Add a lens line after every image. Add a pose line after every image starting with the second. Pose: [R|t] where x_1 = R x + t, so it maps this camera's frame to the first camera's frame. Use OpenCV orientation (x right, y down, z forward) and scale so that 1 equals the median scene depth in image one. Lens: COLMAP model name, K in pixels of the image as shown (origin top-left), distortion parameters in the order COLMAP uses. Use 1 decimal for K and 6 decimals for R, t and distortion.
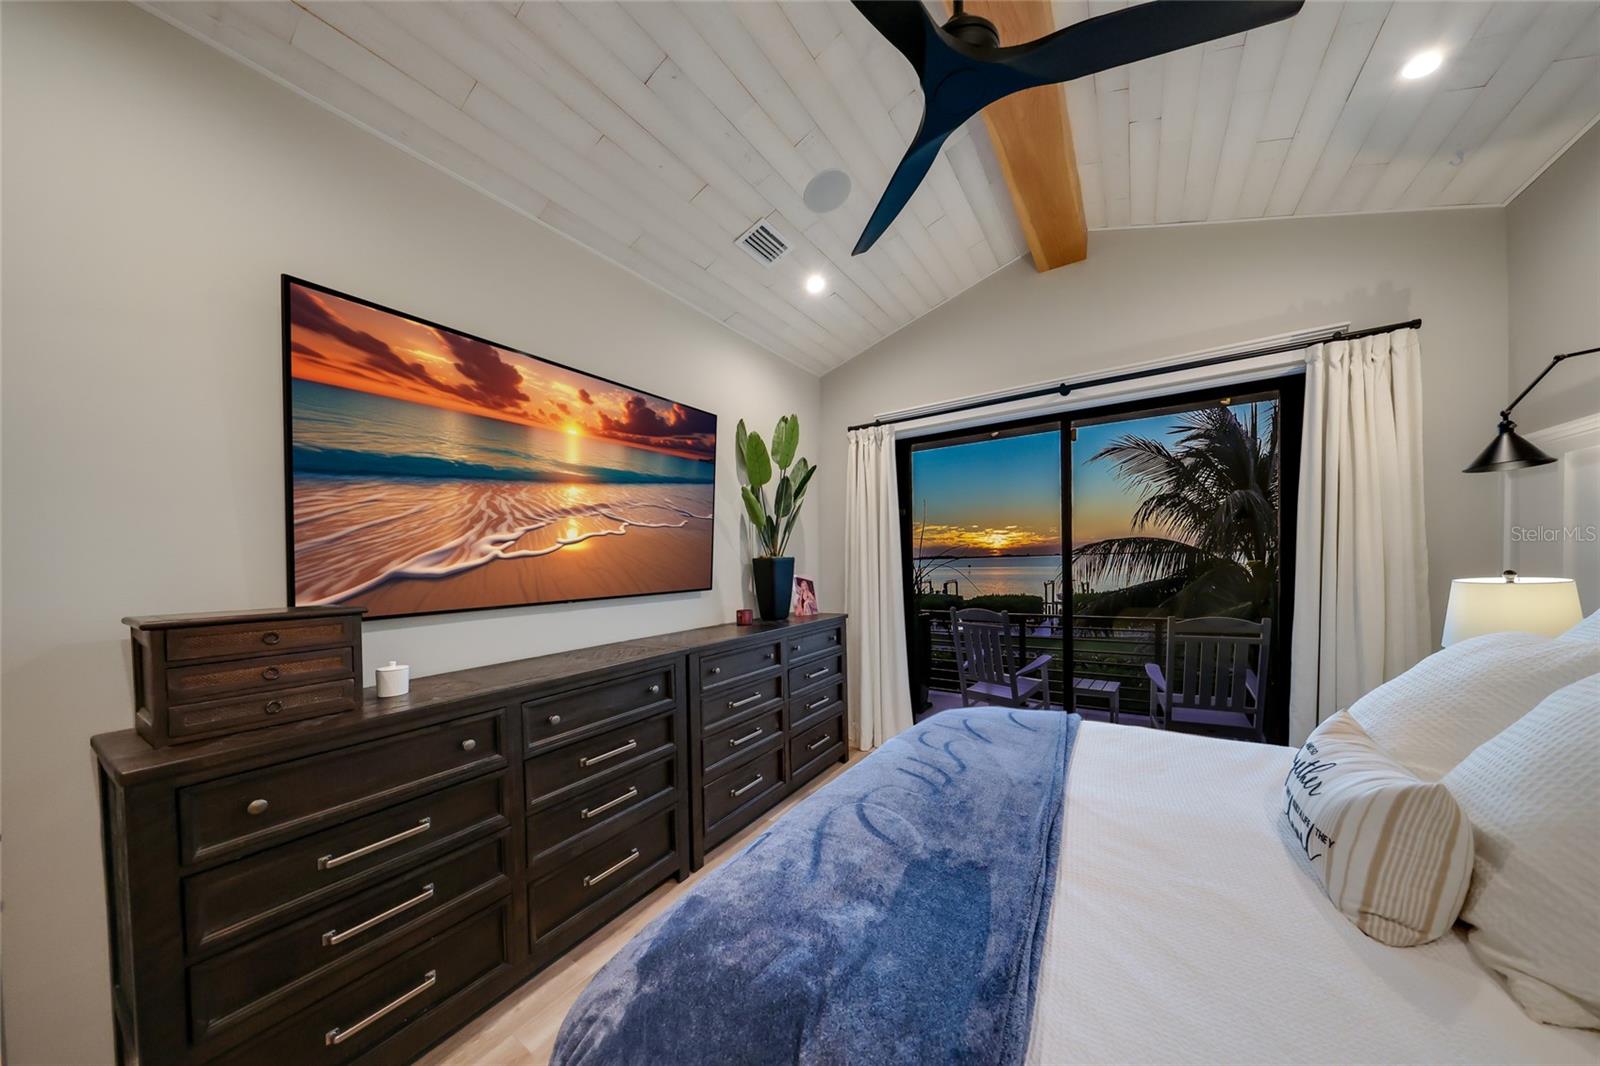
lens RADIAL K [[510.0, 0, 804.2], [0, 510.0, 578.4], [0, 0, 1]] dist [-0.000475, -0.000032]
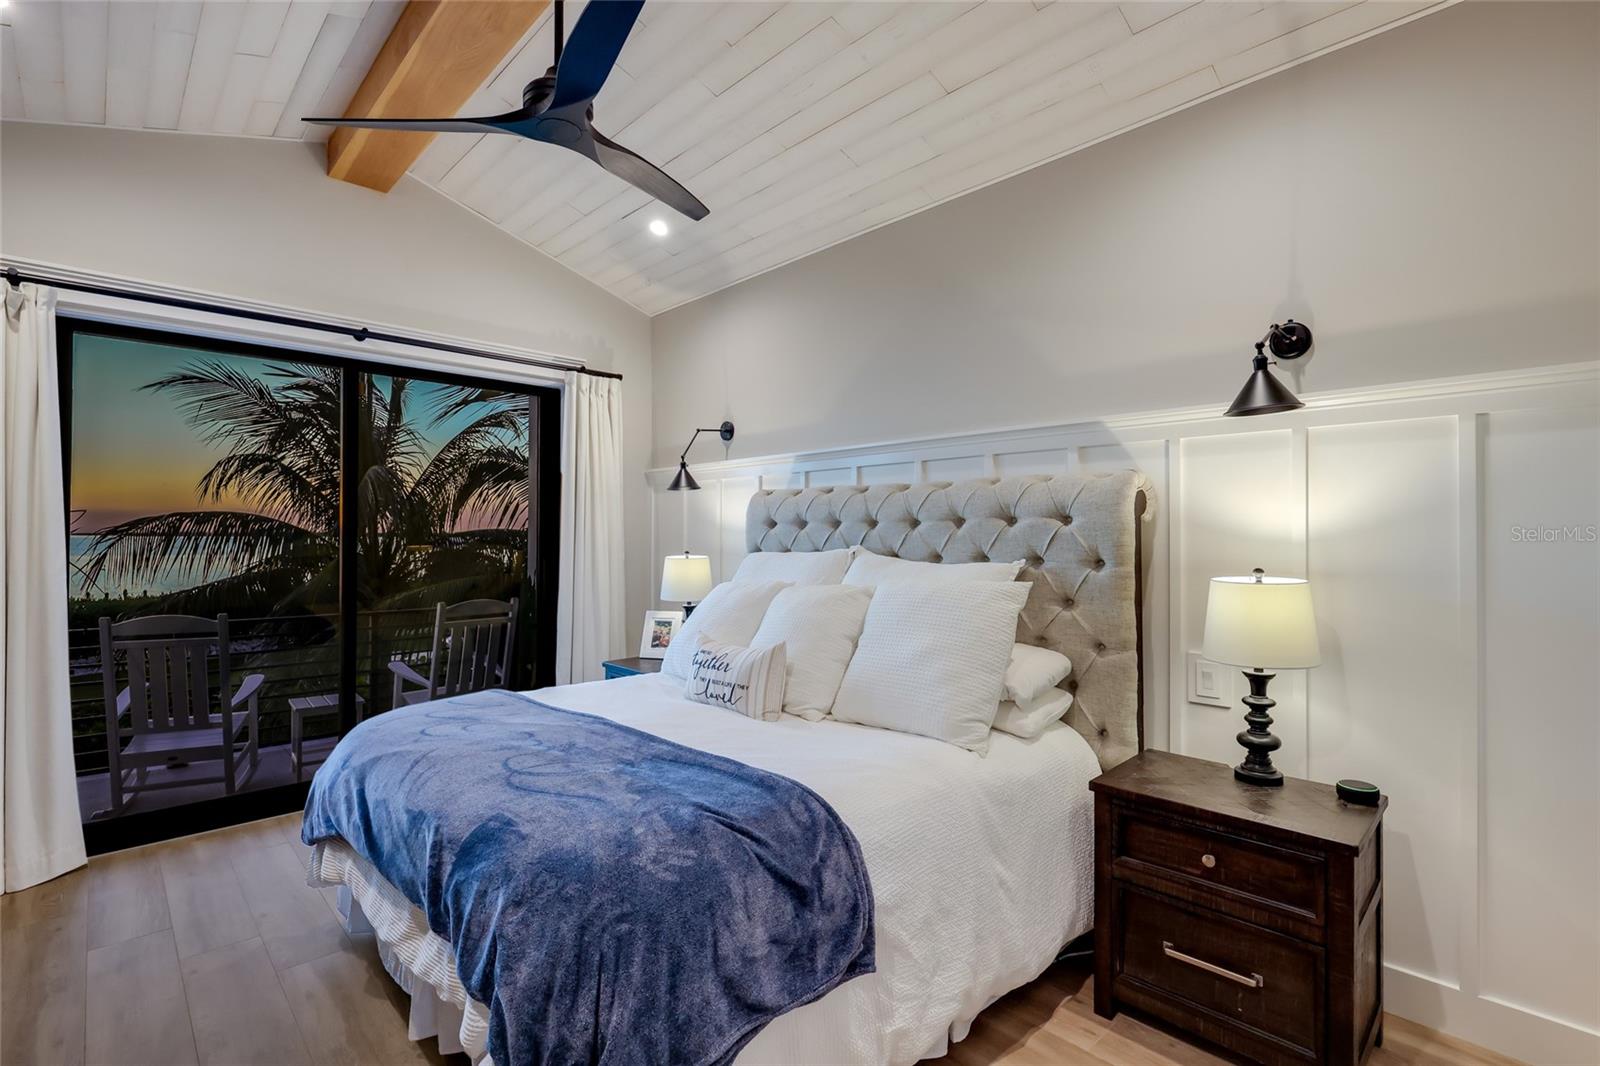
lens RADIAL K [[734.5, 0, 800.0], [0, 734.5, 533.0], [0, 0, 1]] dist [0.001129, 0.000168]
pose [[0.238169, 0.030391, 0.970748, -0.458802], [0.023820, 0.999027, -0.037120, 0.012210], [-0.970932, 0.031964, 0.237214, 0.036119]]
